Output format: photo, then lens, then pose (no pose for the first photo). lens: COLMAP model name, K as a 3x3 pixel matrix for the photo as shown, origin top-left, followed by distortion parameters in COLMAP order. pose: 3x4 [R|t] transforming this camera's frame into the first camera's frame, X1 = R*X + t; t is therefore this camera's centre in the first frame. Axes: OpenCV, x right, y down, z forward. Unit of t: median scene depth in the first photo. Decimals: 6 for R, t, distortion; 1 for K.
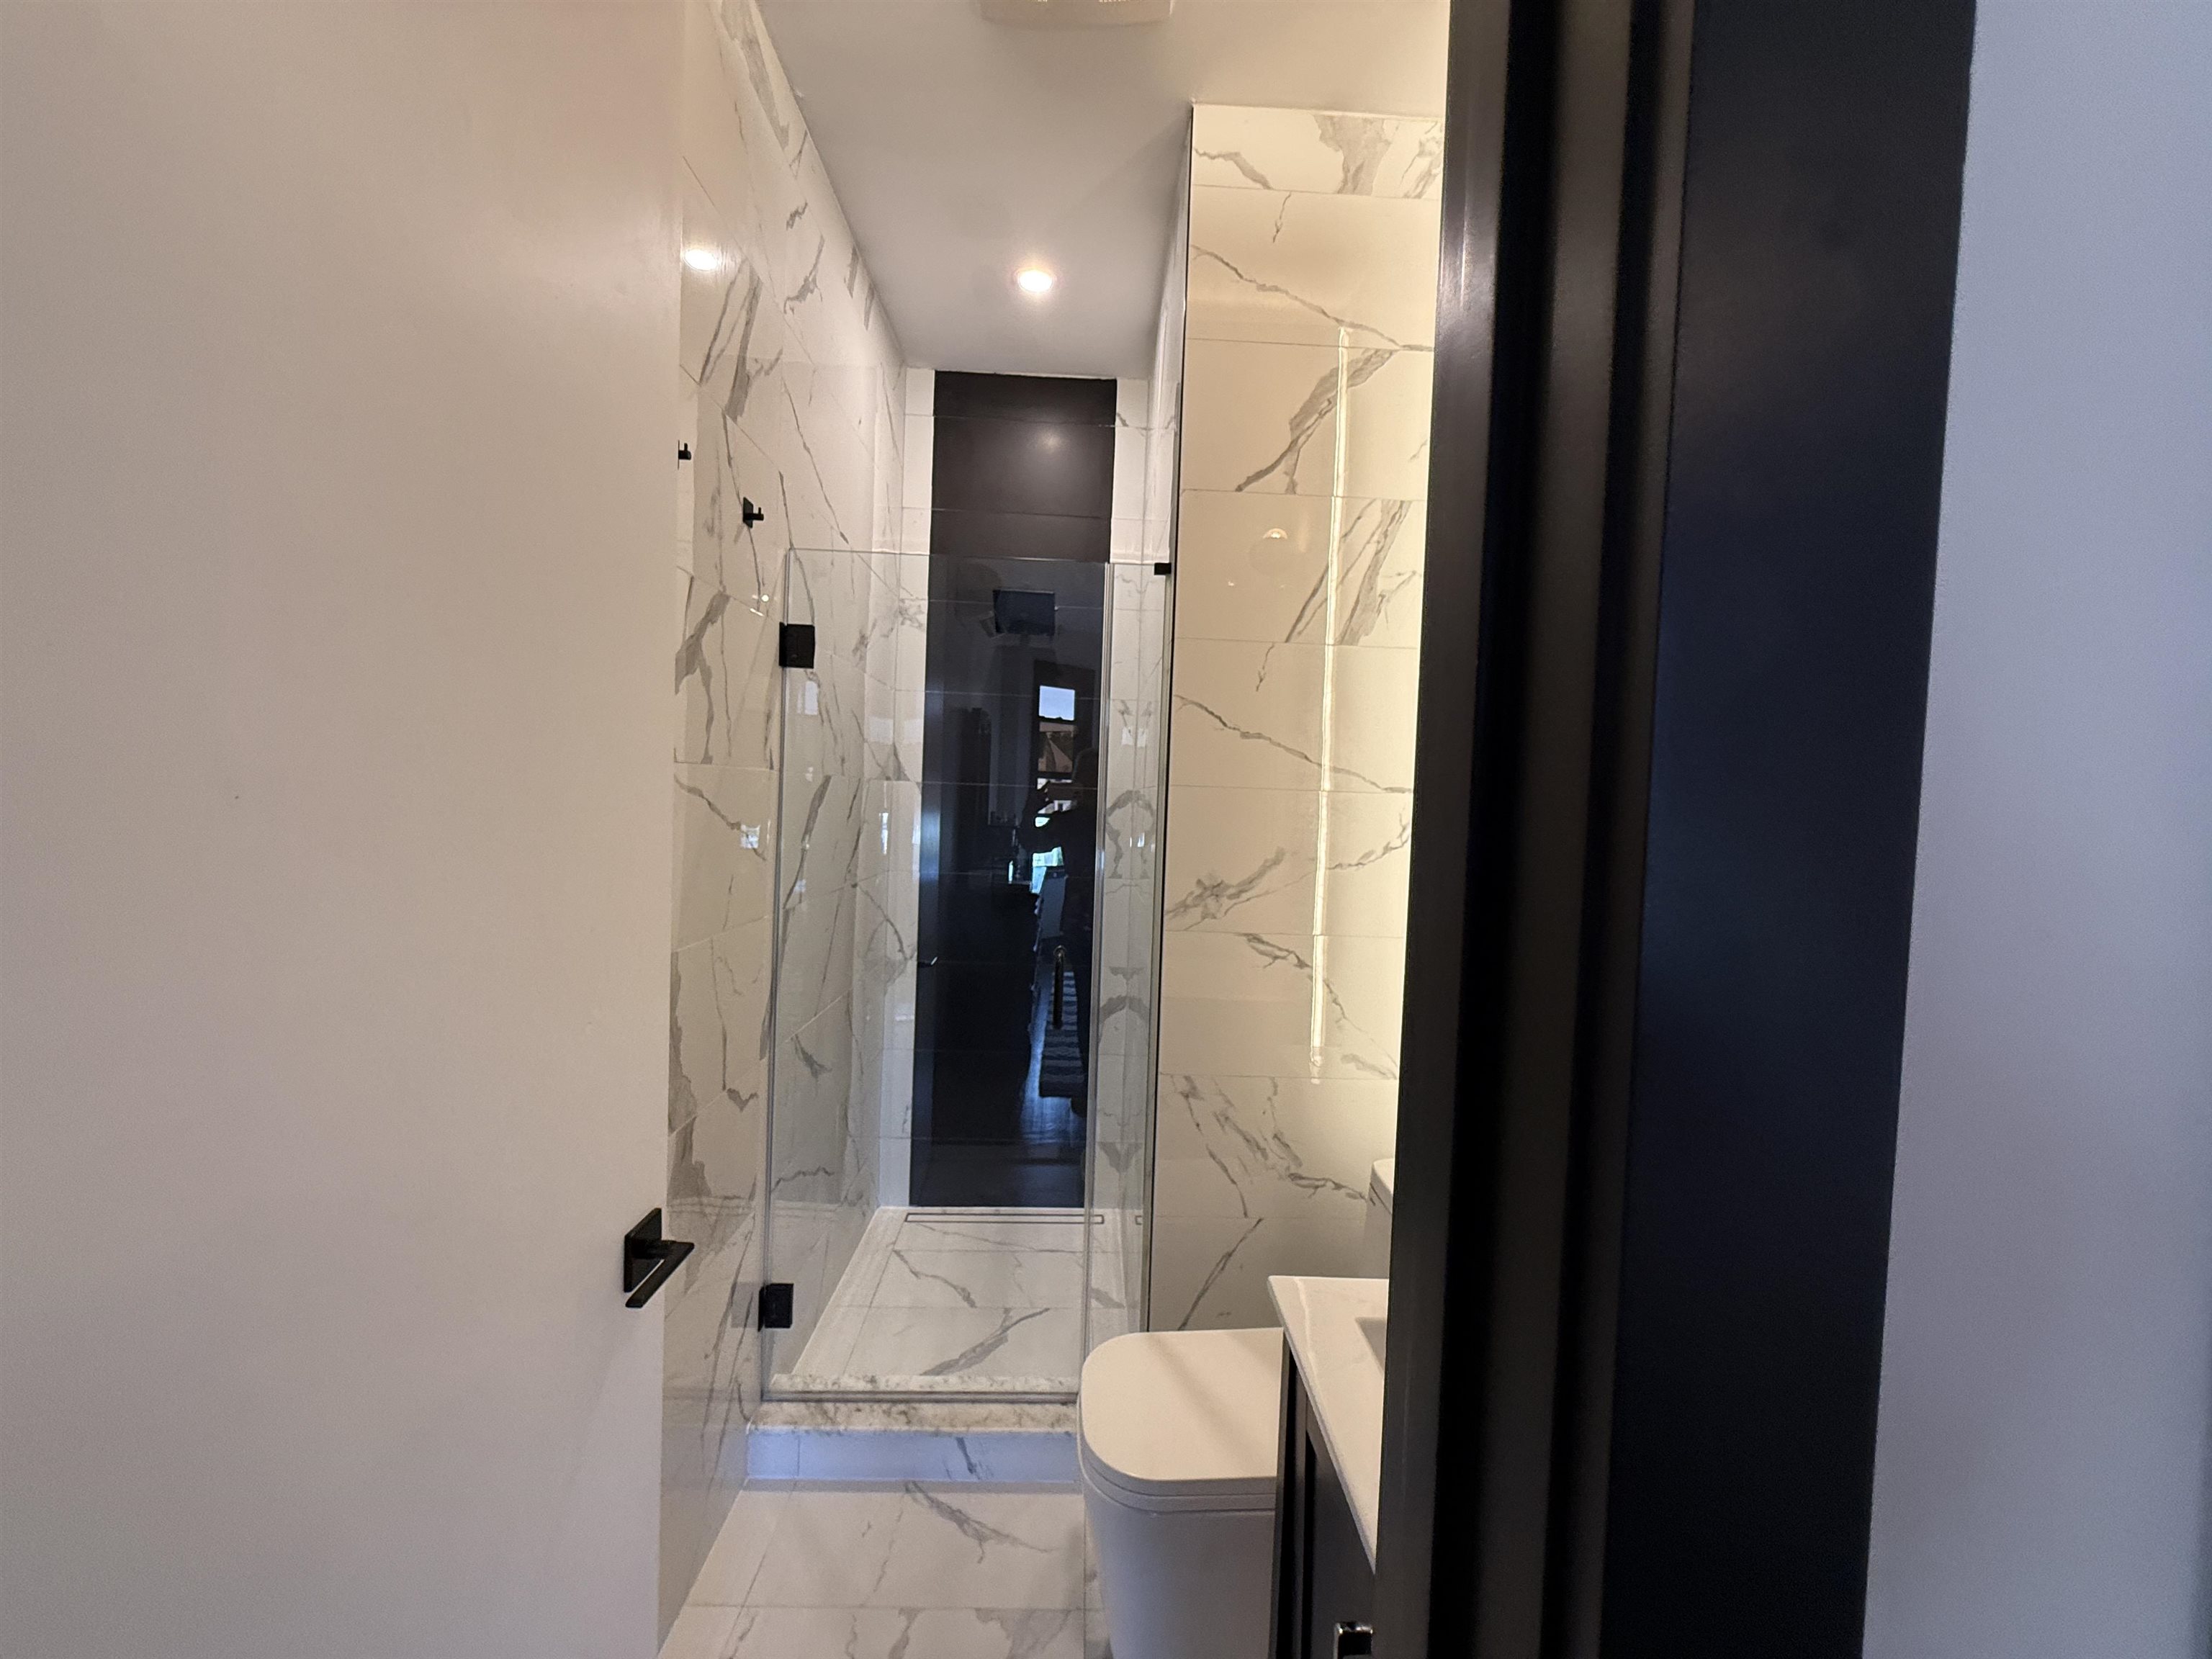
lens RADIAL K [[894.5, 0, 1136.6], [0, 894.5, 834.2], [0, 0, 1]] dist [-0.000418, 0.000074]
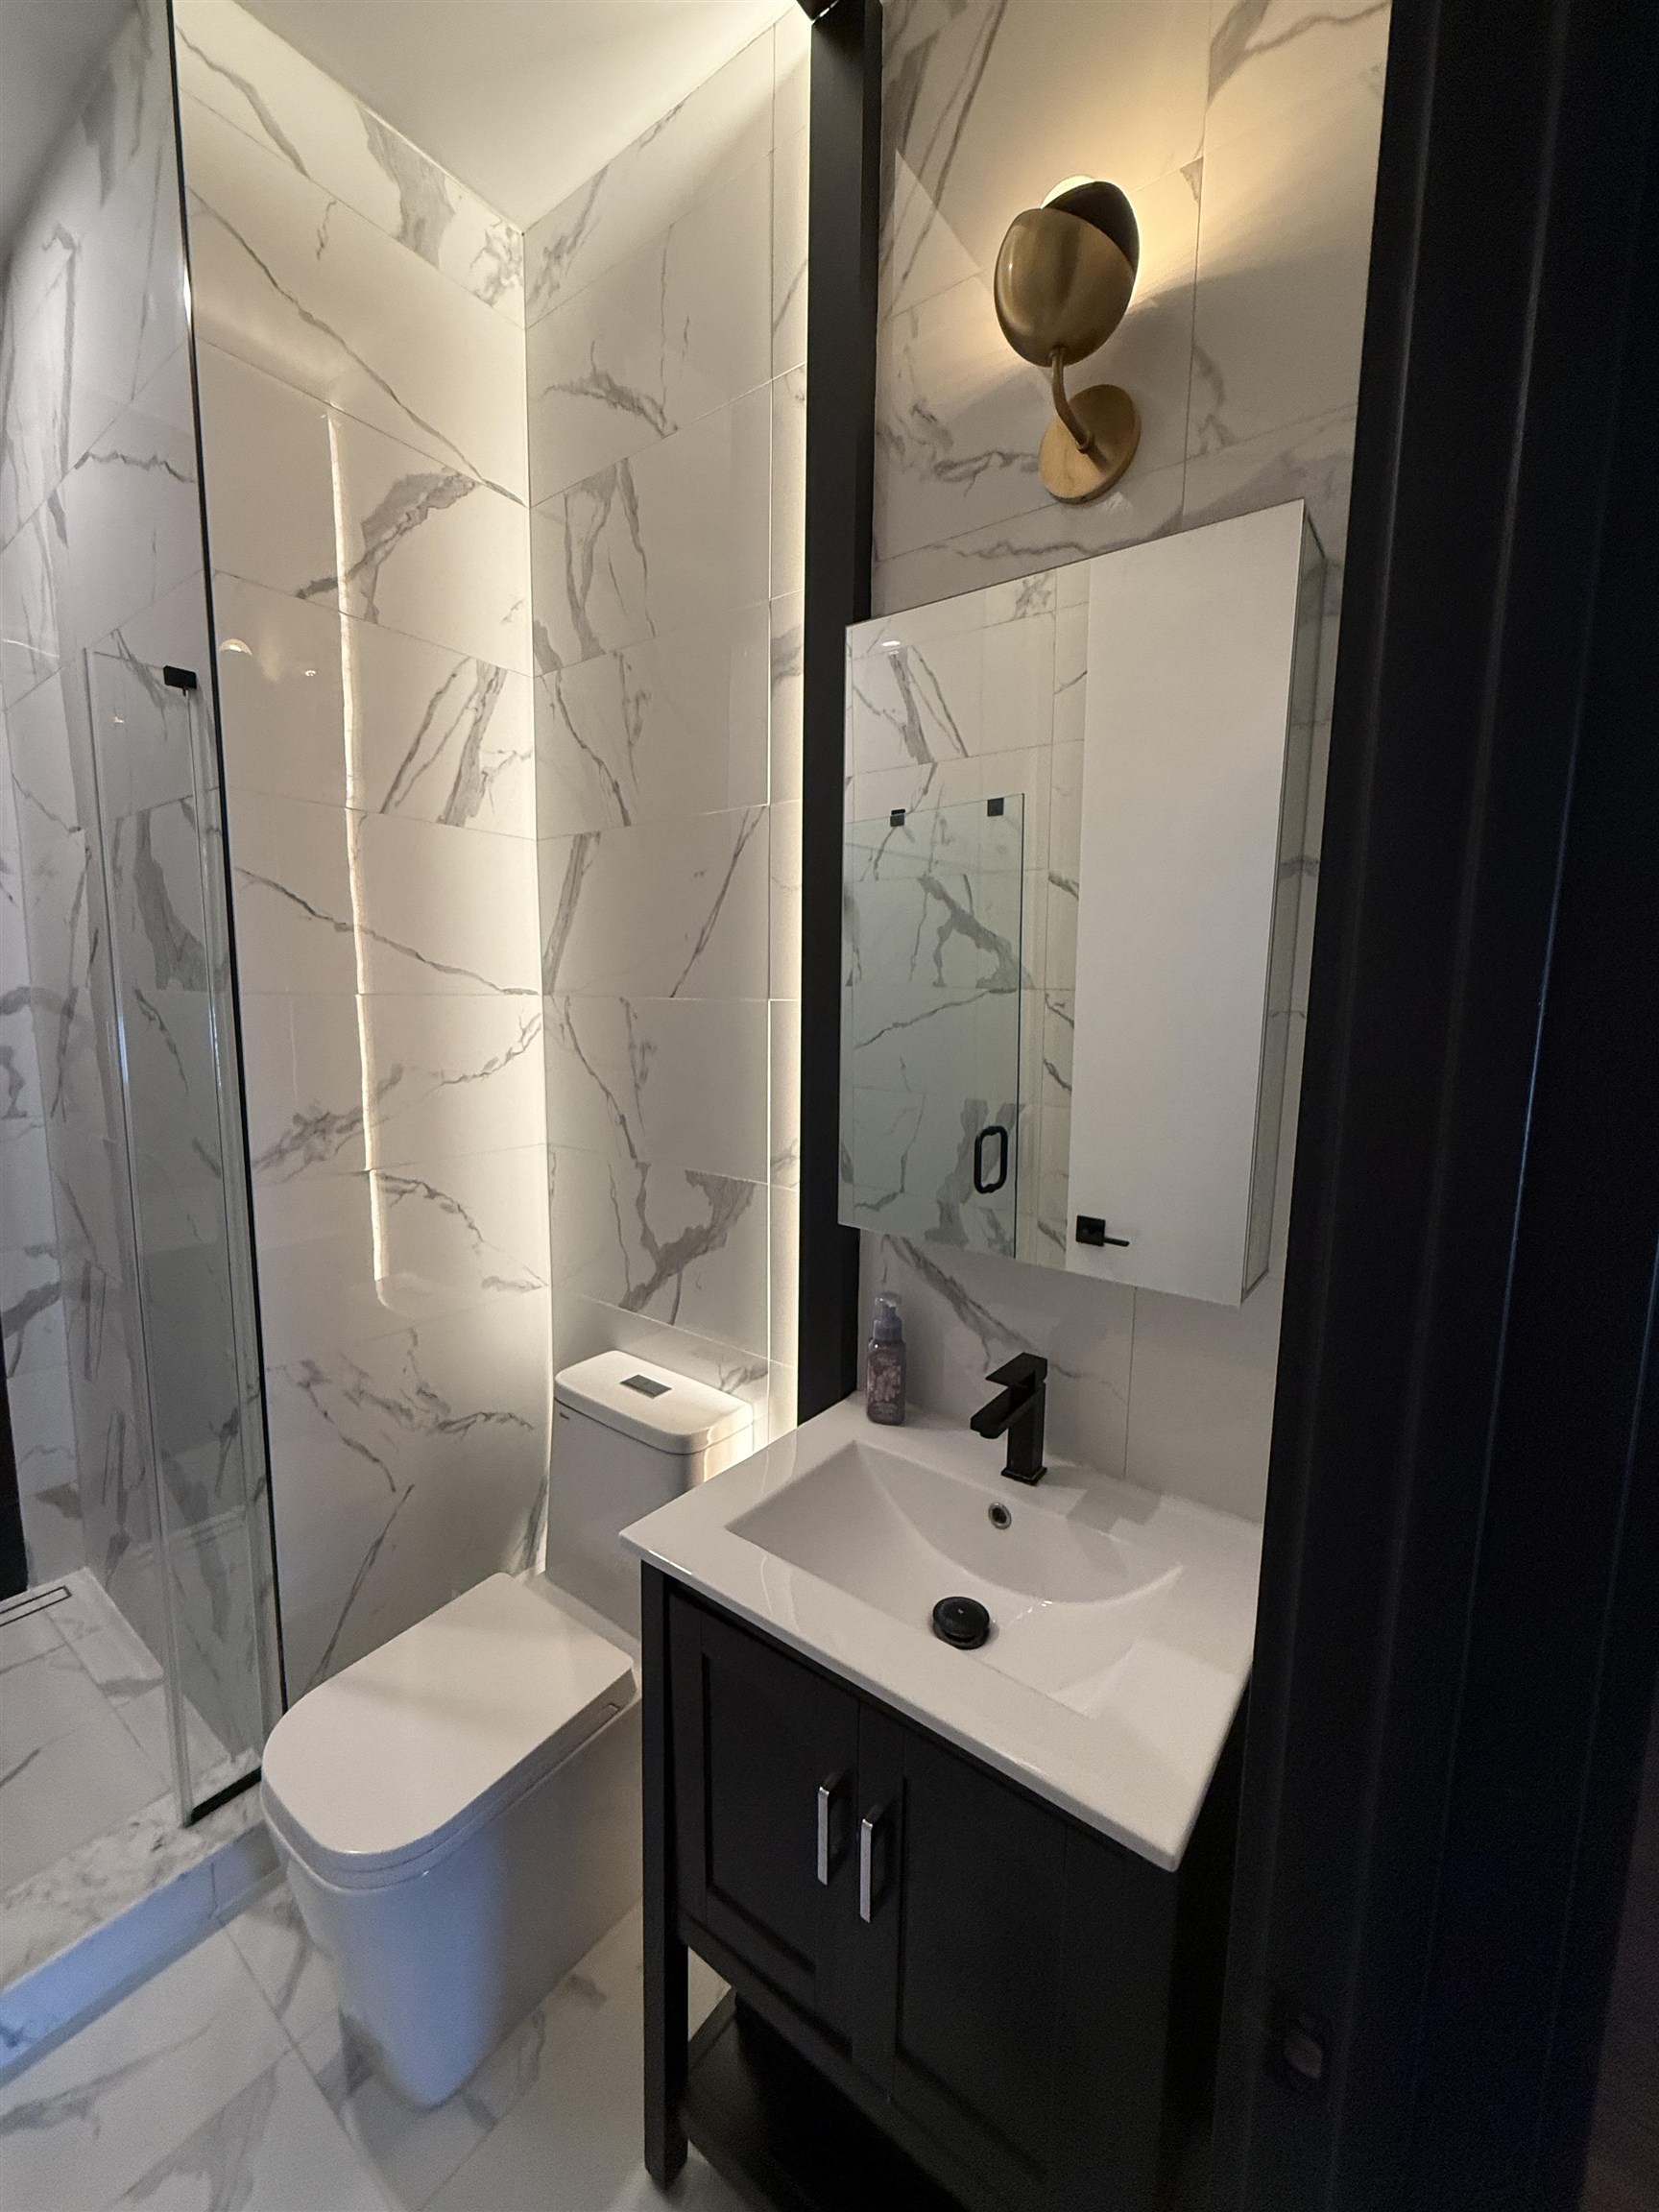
lens RADIAL K [[877.0, 0, 824.6], [0, 877.0, 1101.7], [0, 0, 1]] dist [-0.000440, 0.000033]
pose [[0.622789, -0.122444, 0.772749, -0.229797], [0.032120, 0.990847, 0.131115, -0.045045], [-0.781730, -0.056837, 0.621021, 0.169675]]
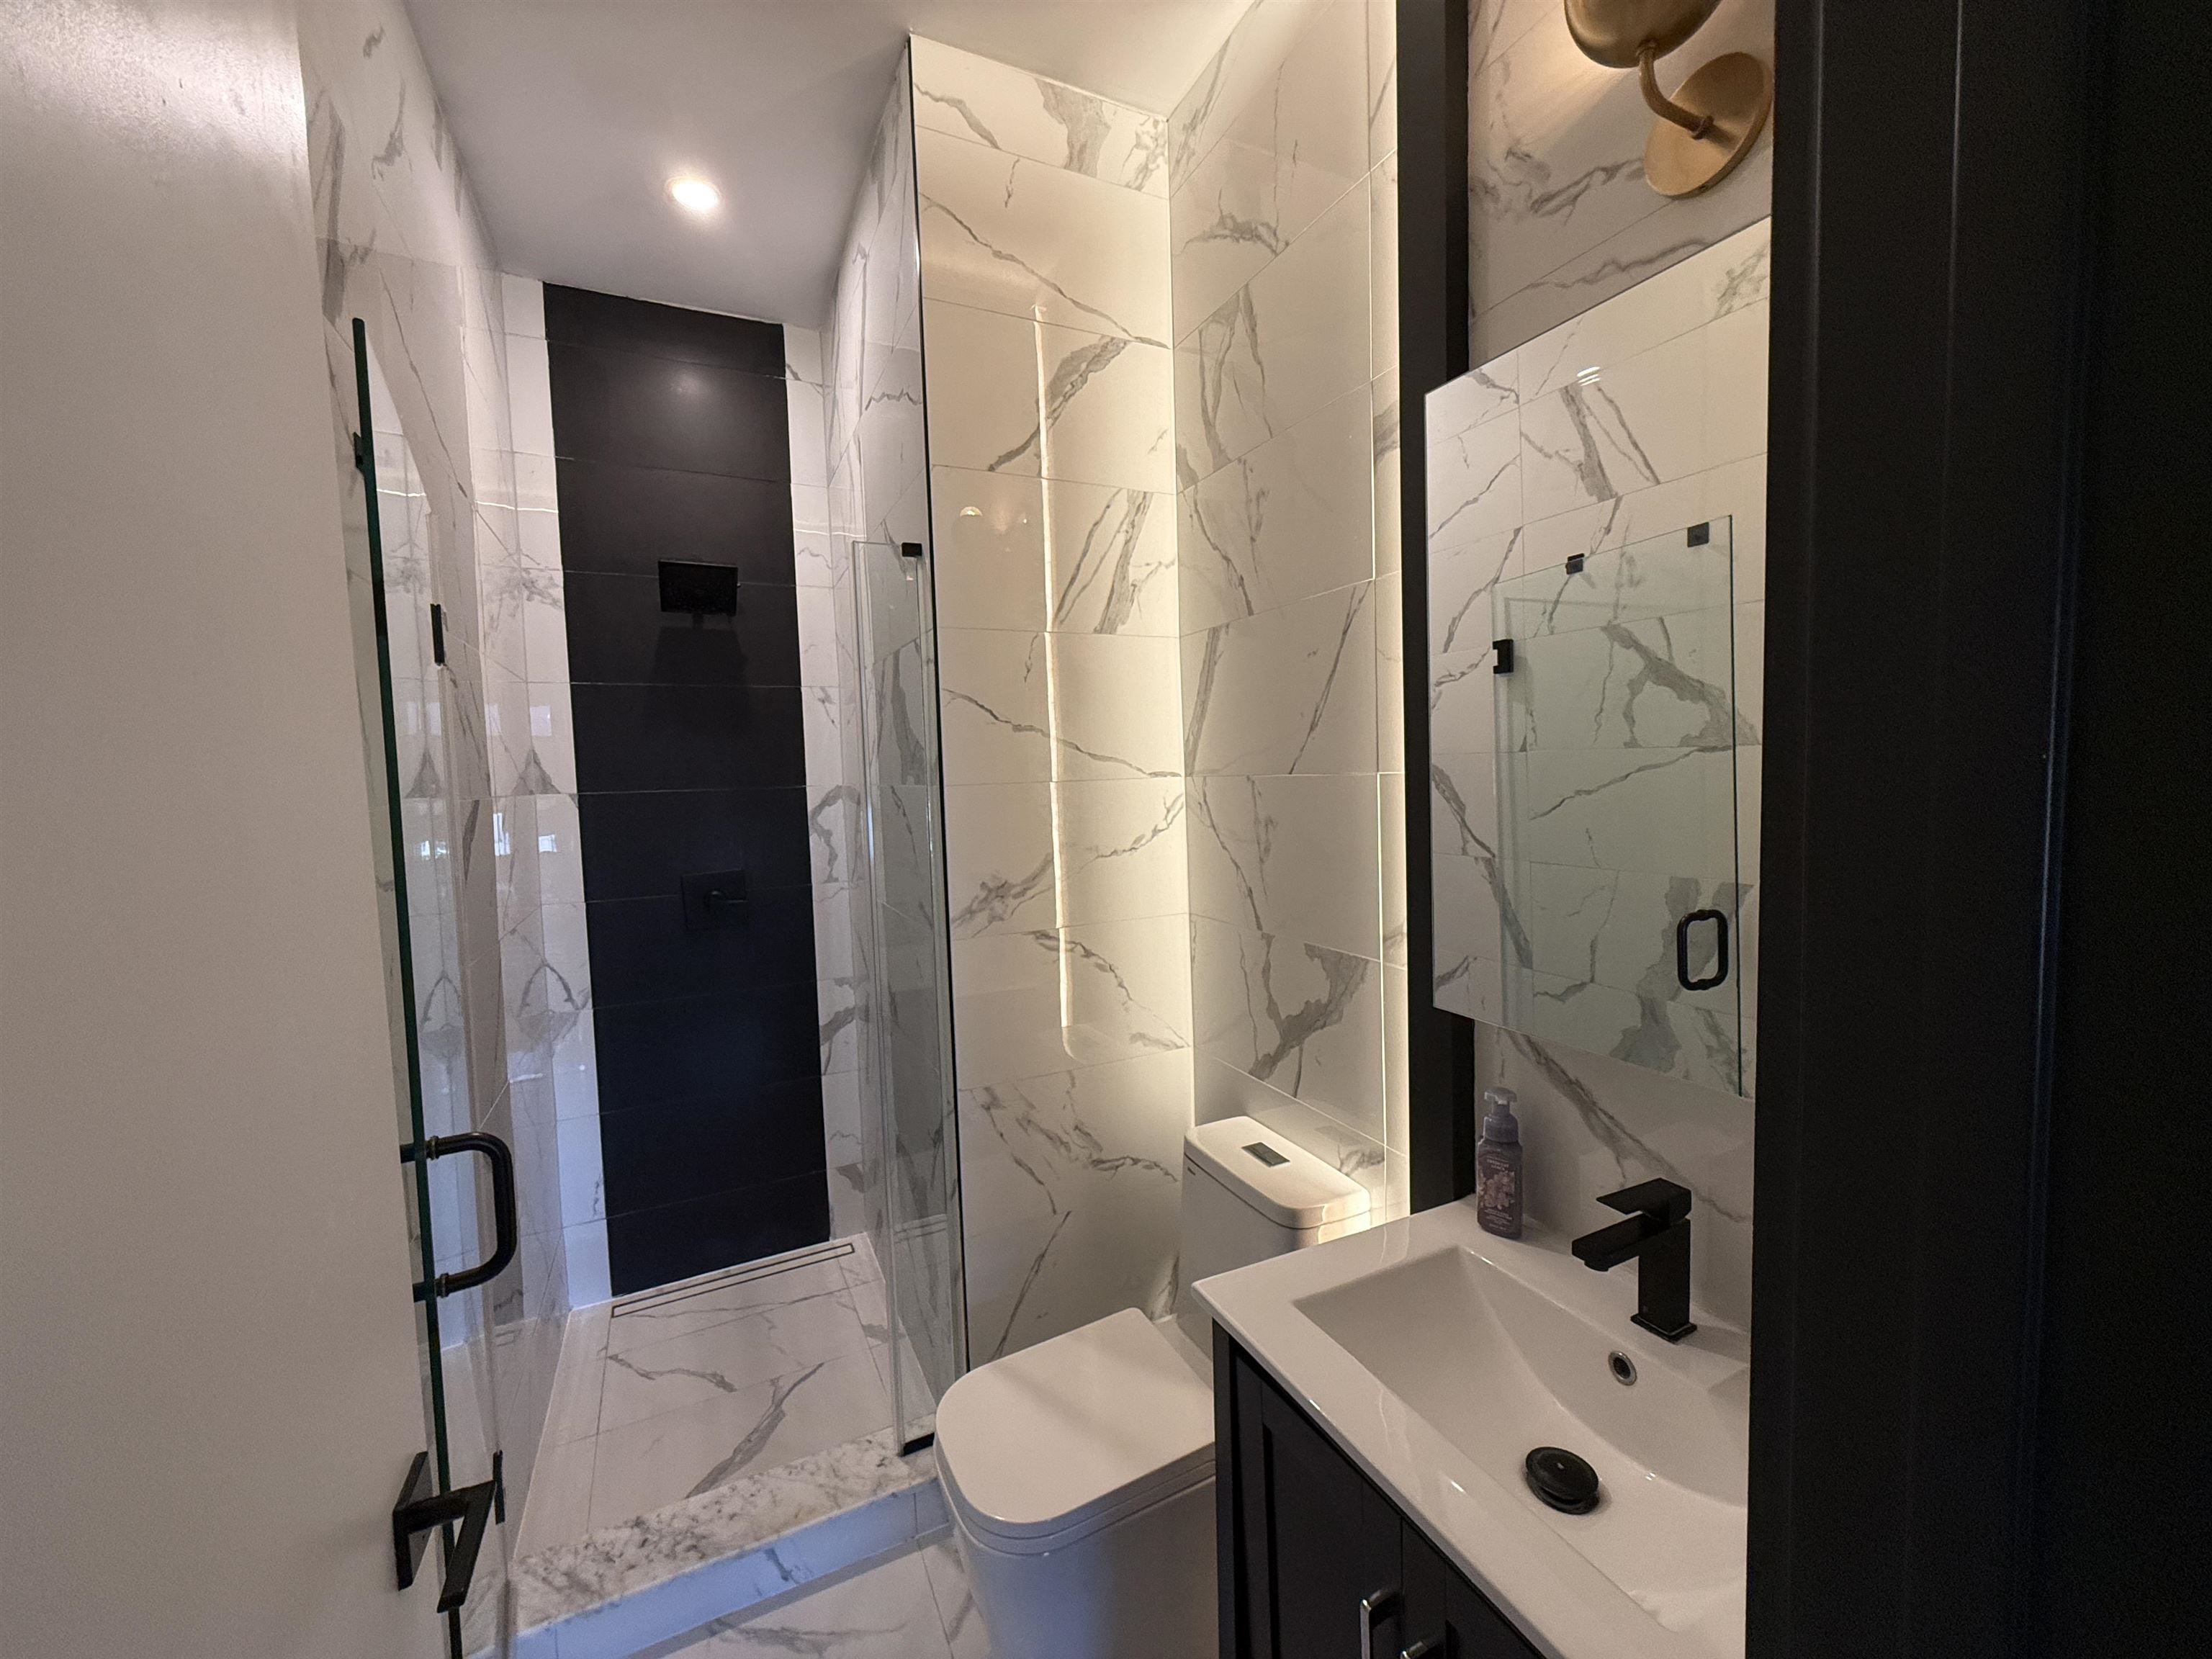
lens RADIAL K [[877.0, 0, 1109.6], [0, 877.0, 827.0], [0, 0, 1]] dist [-0.000440, 0.000033]
pose [[0.911043, -0.090294, 0.402303, -0.176289], [0.076902, 0.995816, 0.049355, -0.043145], [-0.405077, -0.014027, 0.914175, 0.092909]]
